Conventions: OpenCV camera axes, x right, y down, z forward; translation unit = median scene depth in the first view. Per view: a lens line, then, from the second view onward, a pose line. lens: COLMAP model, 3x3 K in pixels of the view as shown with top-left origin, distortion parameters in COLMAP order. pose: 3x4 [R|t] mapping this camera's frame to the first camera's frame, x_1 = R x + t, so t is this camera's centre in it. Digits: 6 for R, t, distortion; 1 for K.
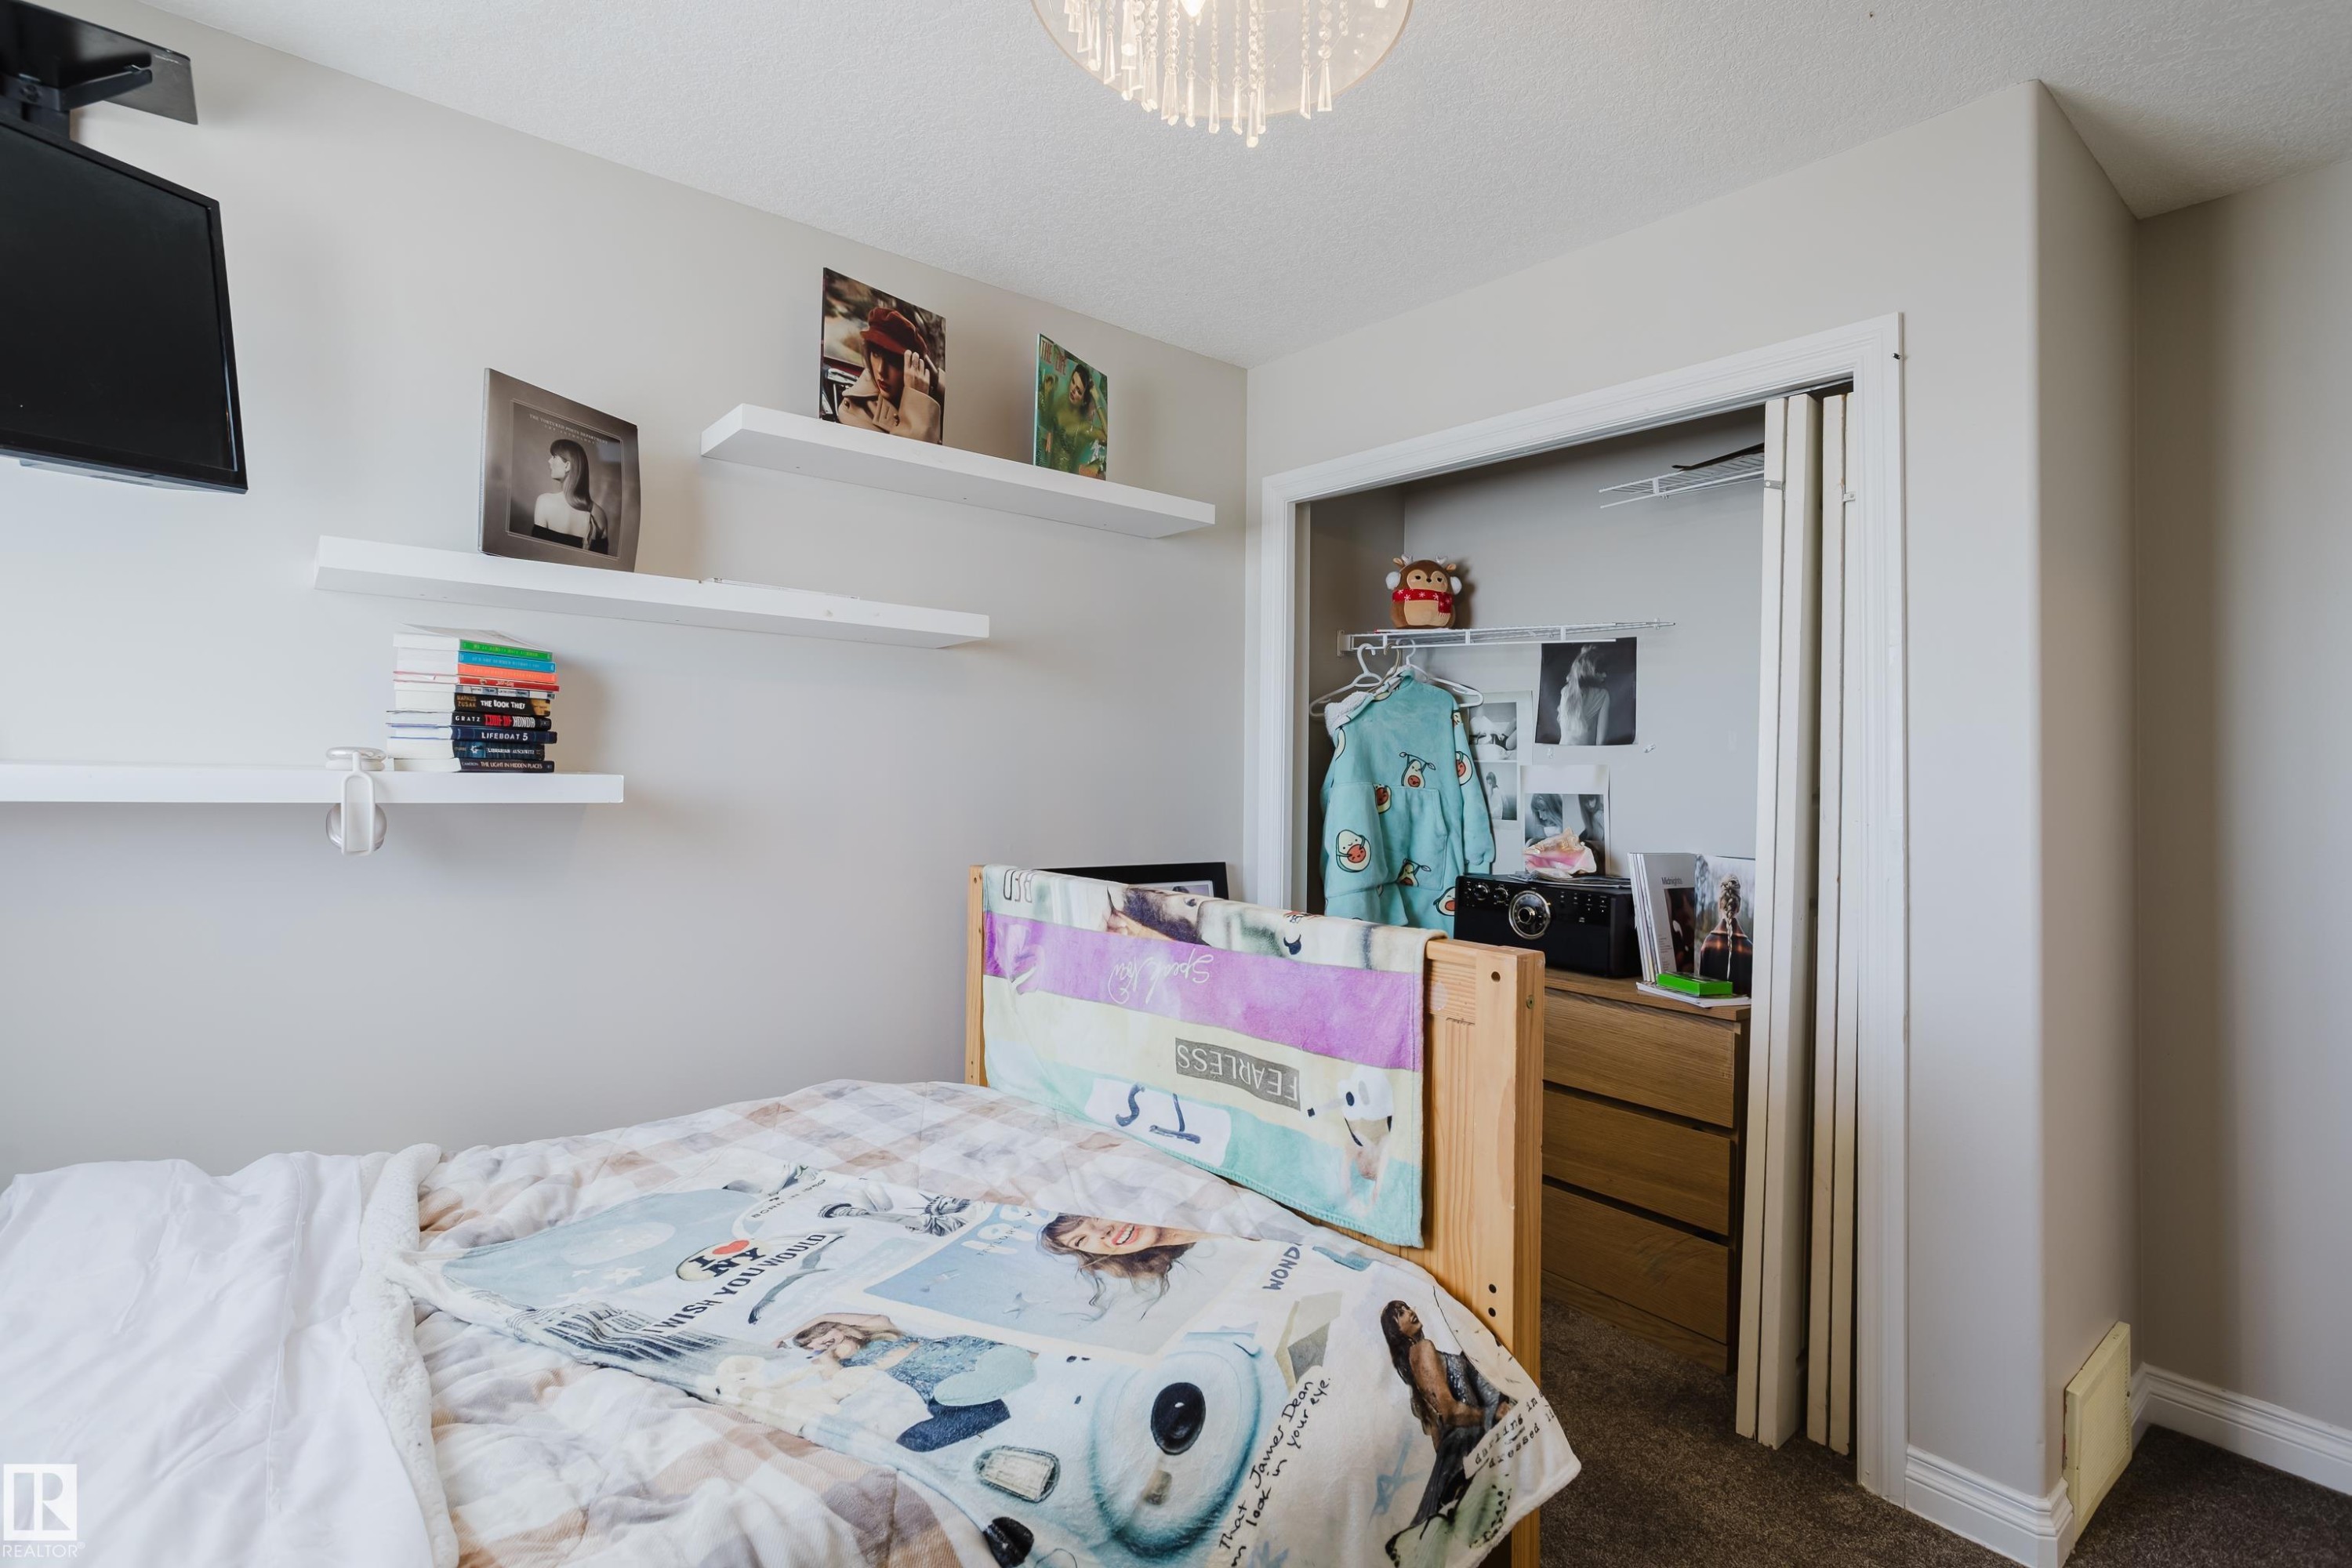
lens RADIAL K [[1135.6, 0, 1194.7], [0, 1135.6, 737.2], [0, 0, 1]] dist [-0.021628, 0.000928]
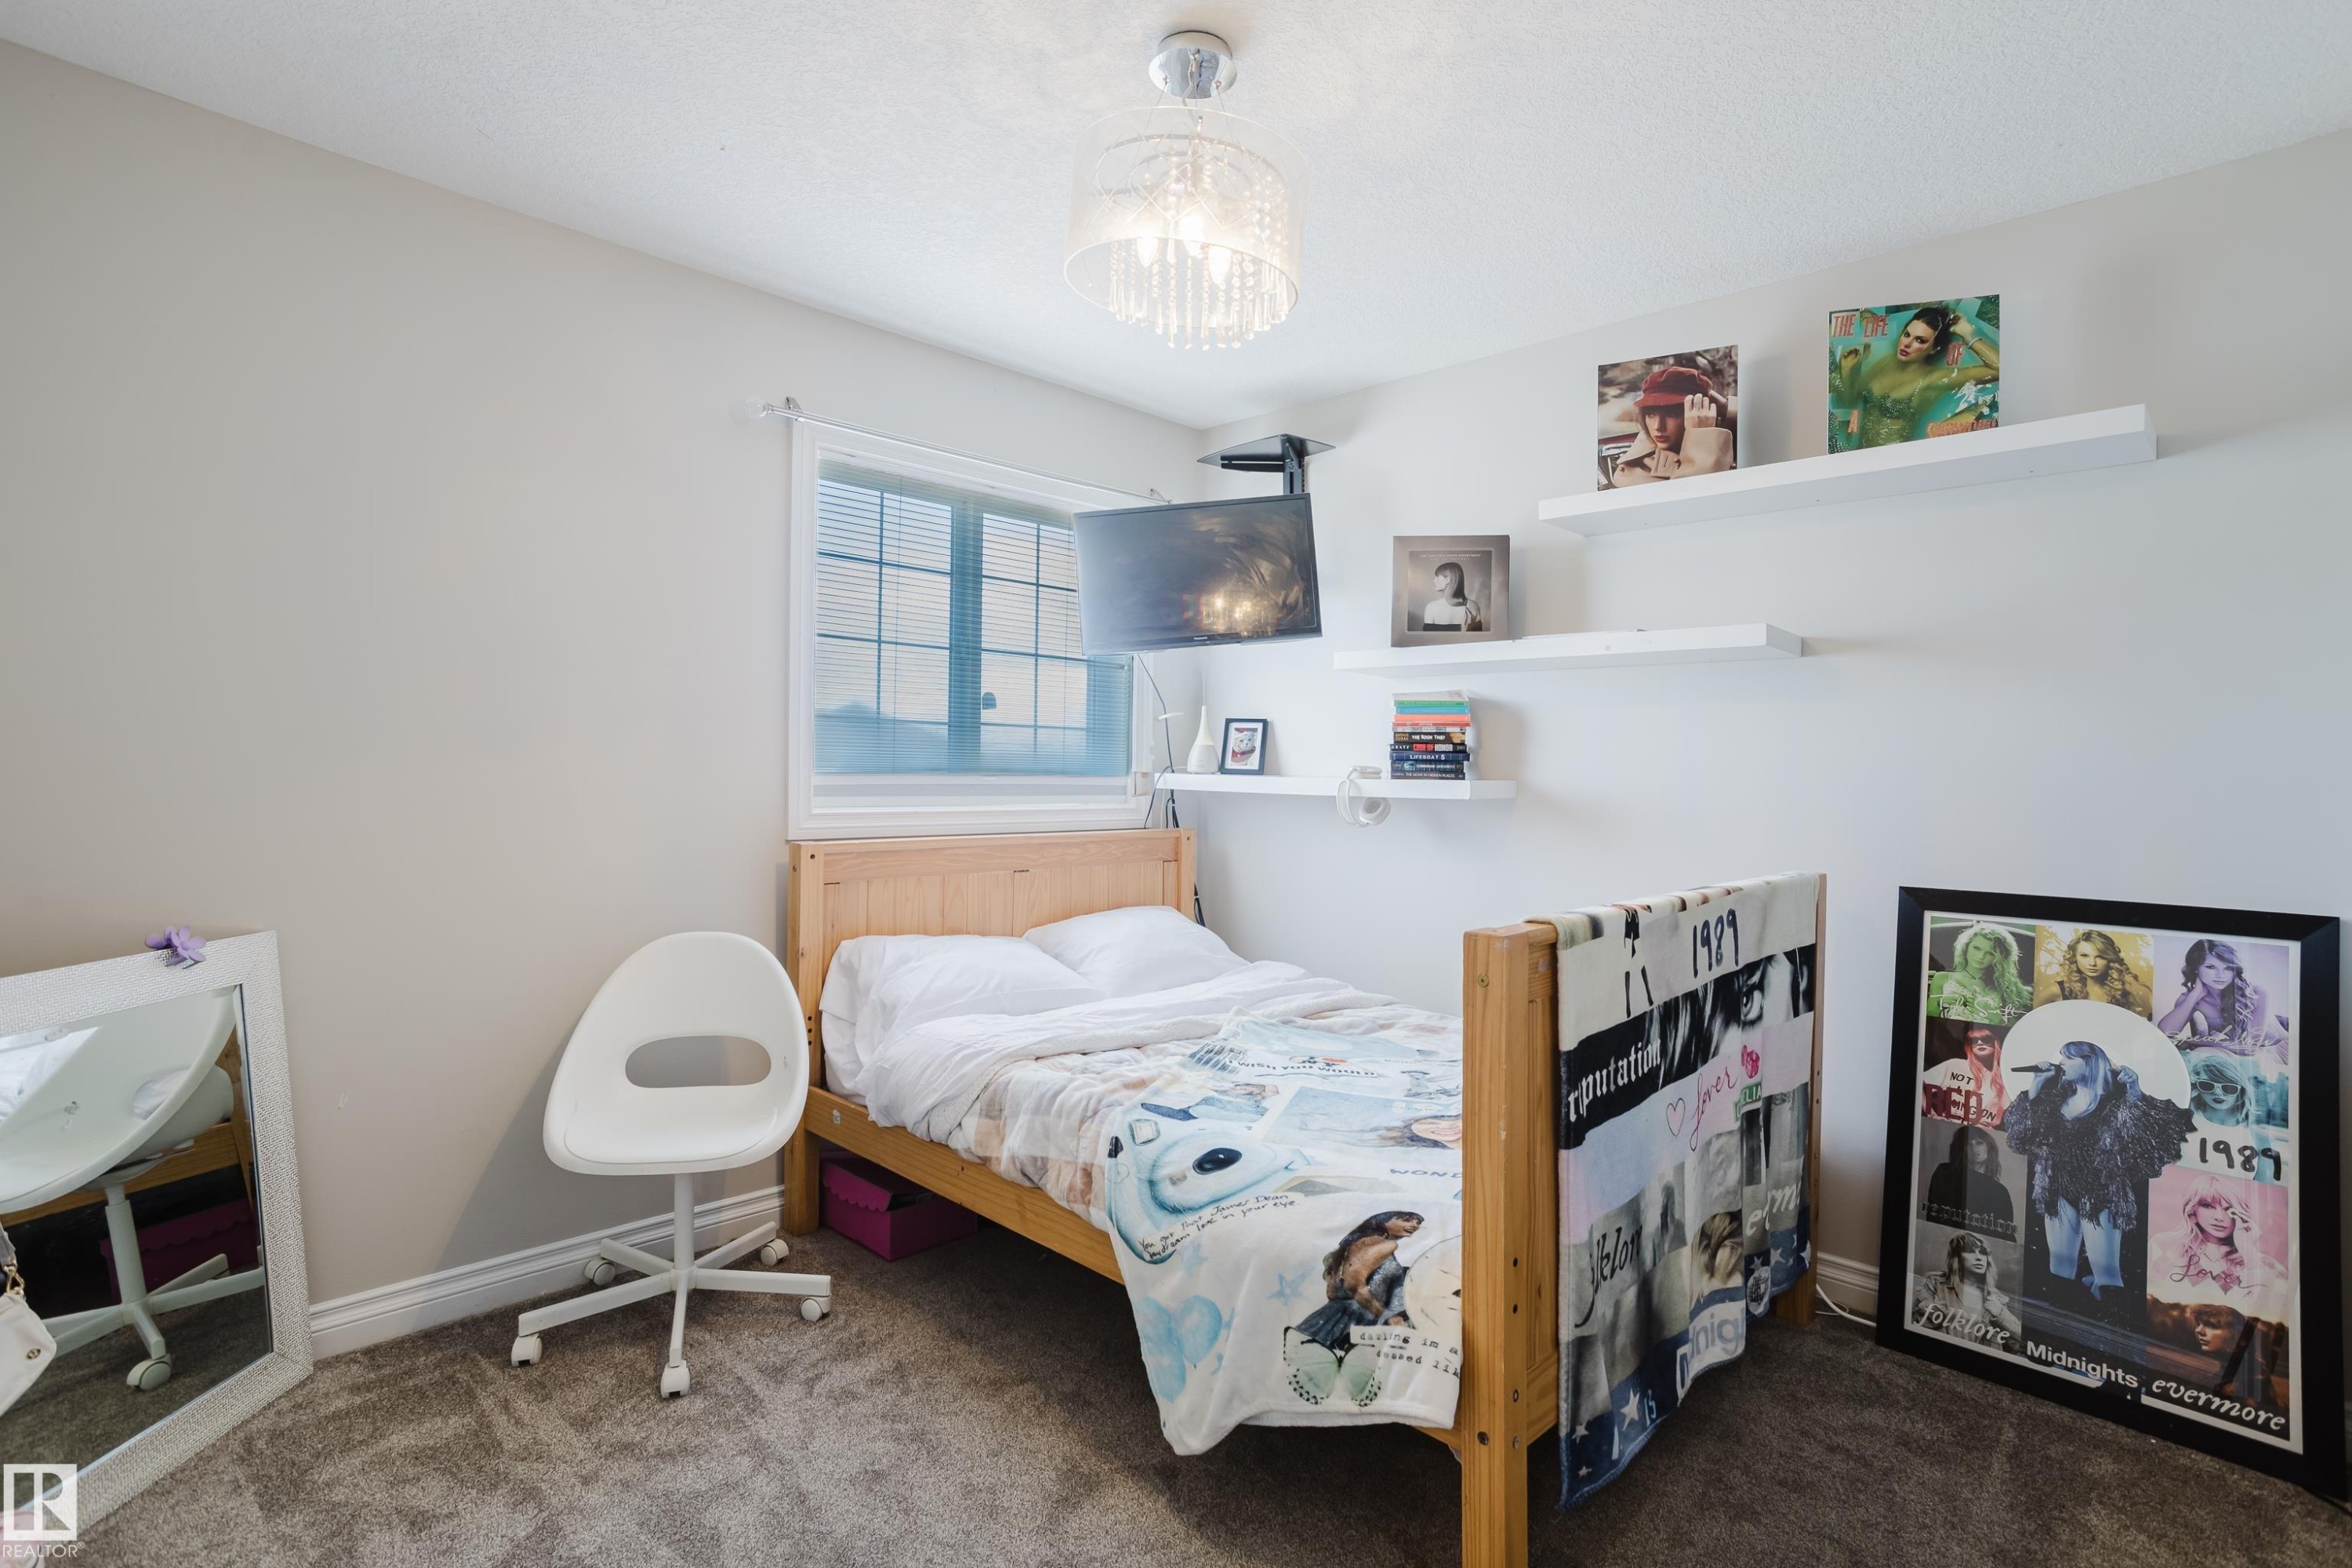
lens RADIAL K [[1135.6, 0, 1176.7], [0, 1135.6, 786.7], [0, 0, 1]] dist [-0.021628, 0.000928]
pose [[0.117206, -0.006960, -0.993083, 0.915320], [0.016679, 0.999848, -0.005039, 0.042208], [0.992968, -0.015973, 0.117304, 0.436159]]
